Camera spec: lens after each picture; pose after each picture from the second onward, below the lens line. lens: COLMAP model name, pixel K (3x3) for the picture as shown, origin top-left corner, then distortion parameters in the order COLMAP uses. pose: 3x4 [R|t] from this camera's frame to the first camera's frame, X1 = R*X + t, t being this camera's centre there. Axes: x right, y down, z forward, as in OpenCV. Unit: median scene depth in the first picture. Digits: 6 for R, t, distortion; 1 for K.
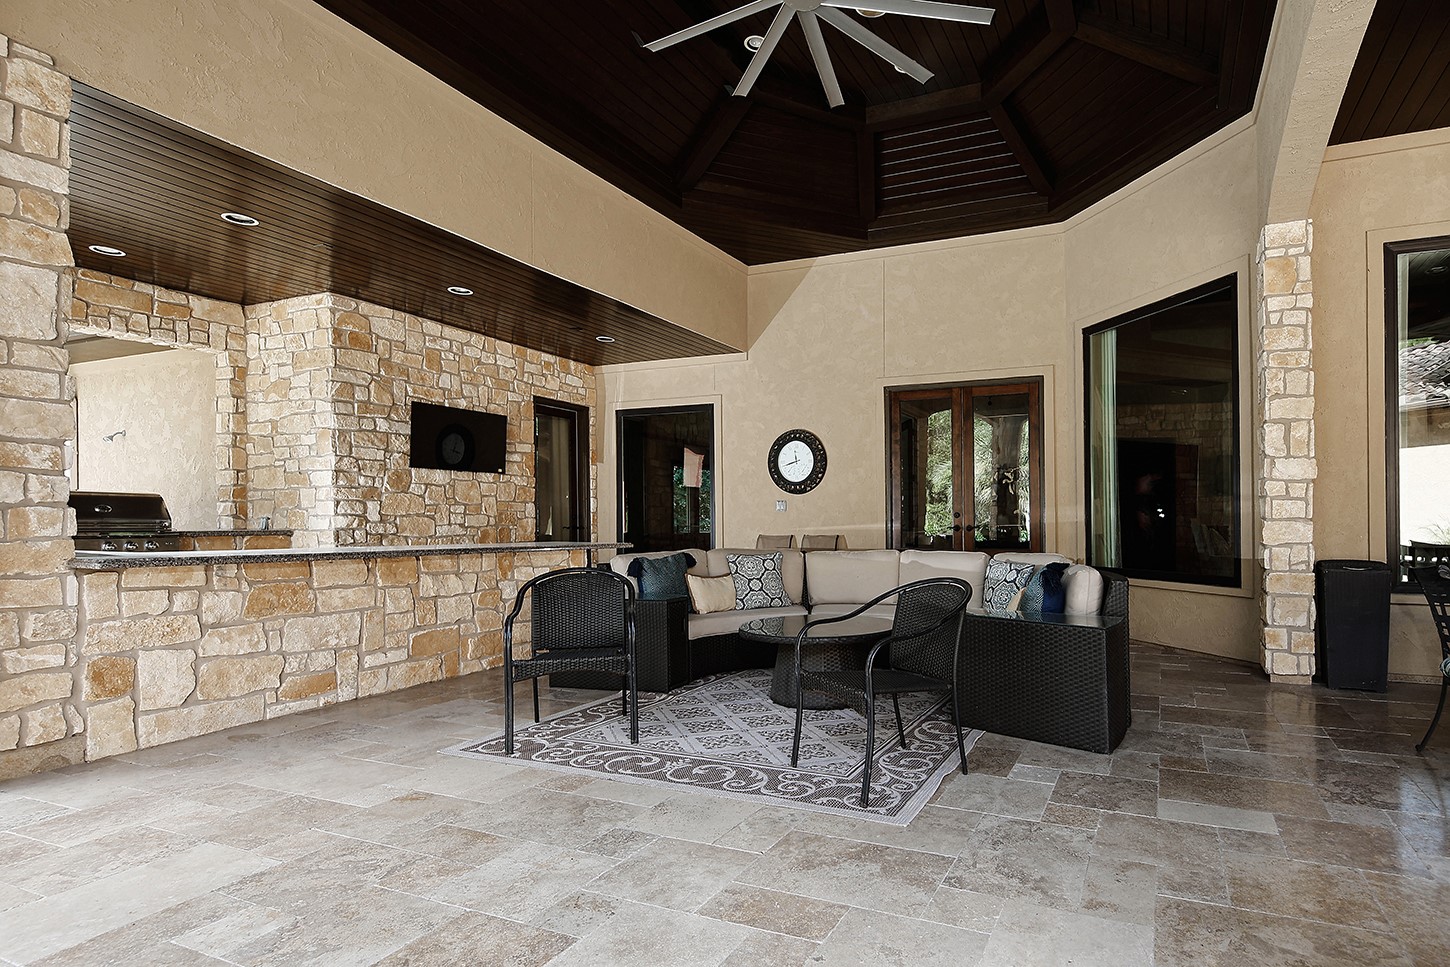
lens RADIAL K [[869.8, 0, 761.5], [0, 869.8, 523.8], [0, 0, 1]] dist [0.000425, 0.000223]
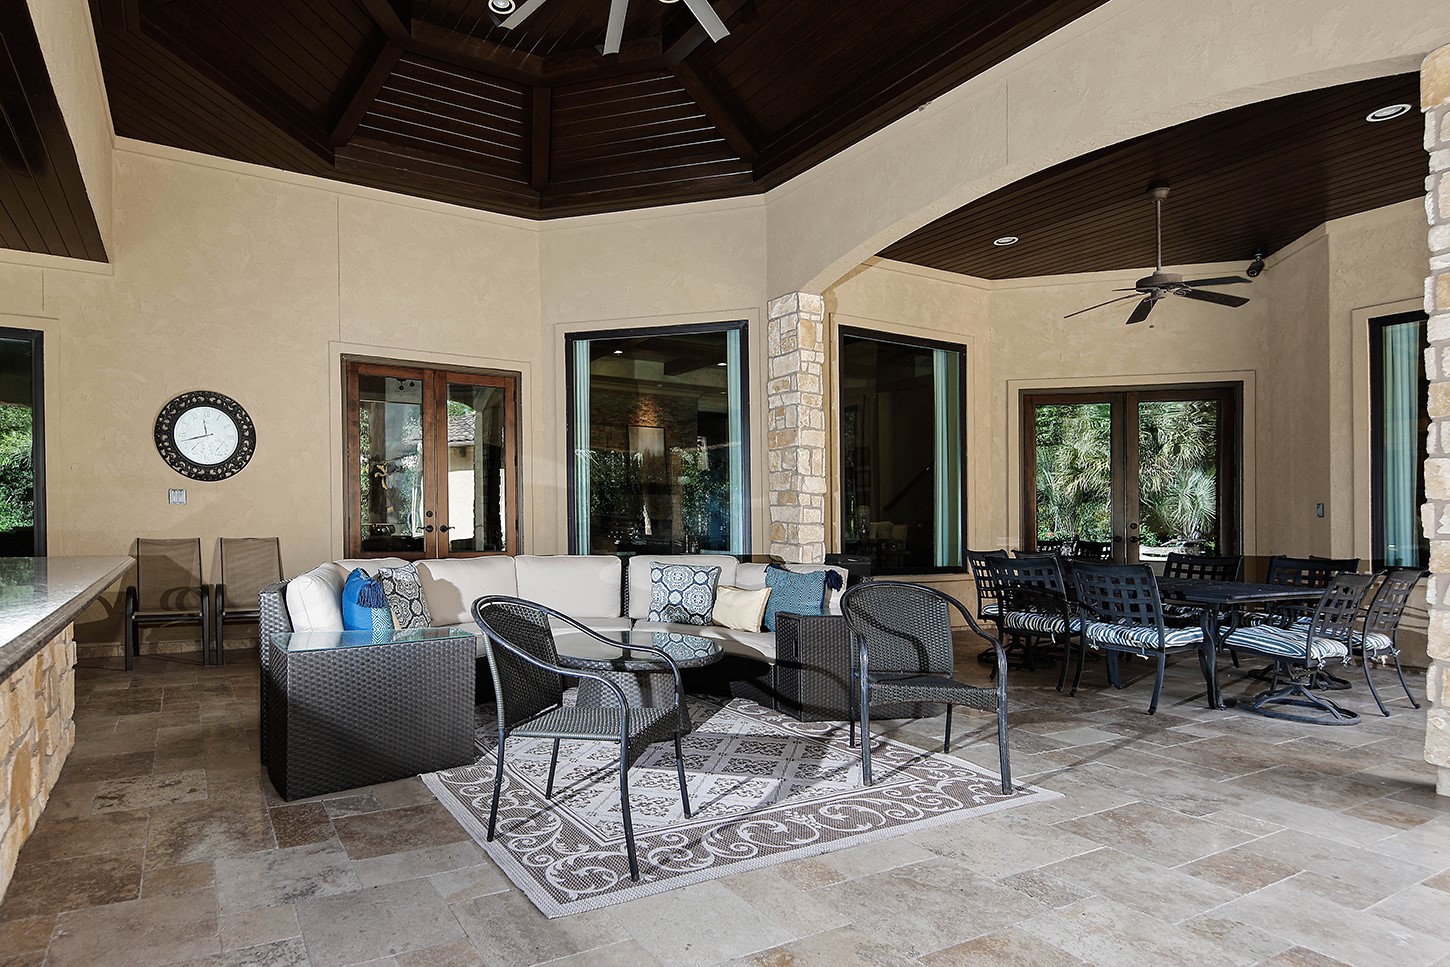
lens RADIAL K [[869.8, 0, 761.5], [0, 869.8, 523.8], [0, 0, 1]] dist [0.000425, 0.000223]
pose [[0.528529, 0.002870, 0.848911, -0.361203], [-0.008860, 0.999958, 0.002135, -0.004928], [-0.848869, -0.008649, 0.528532, 0.254452]]
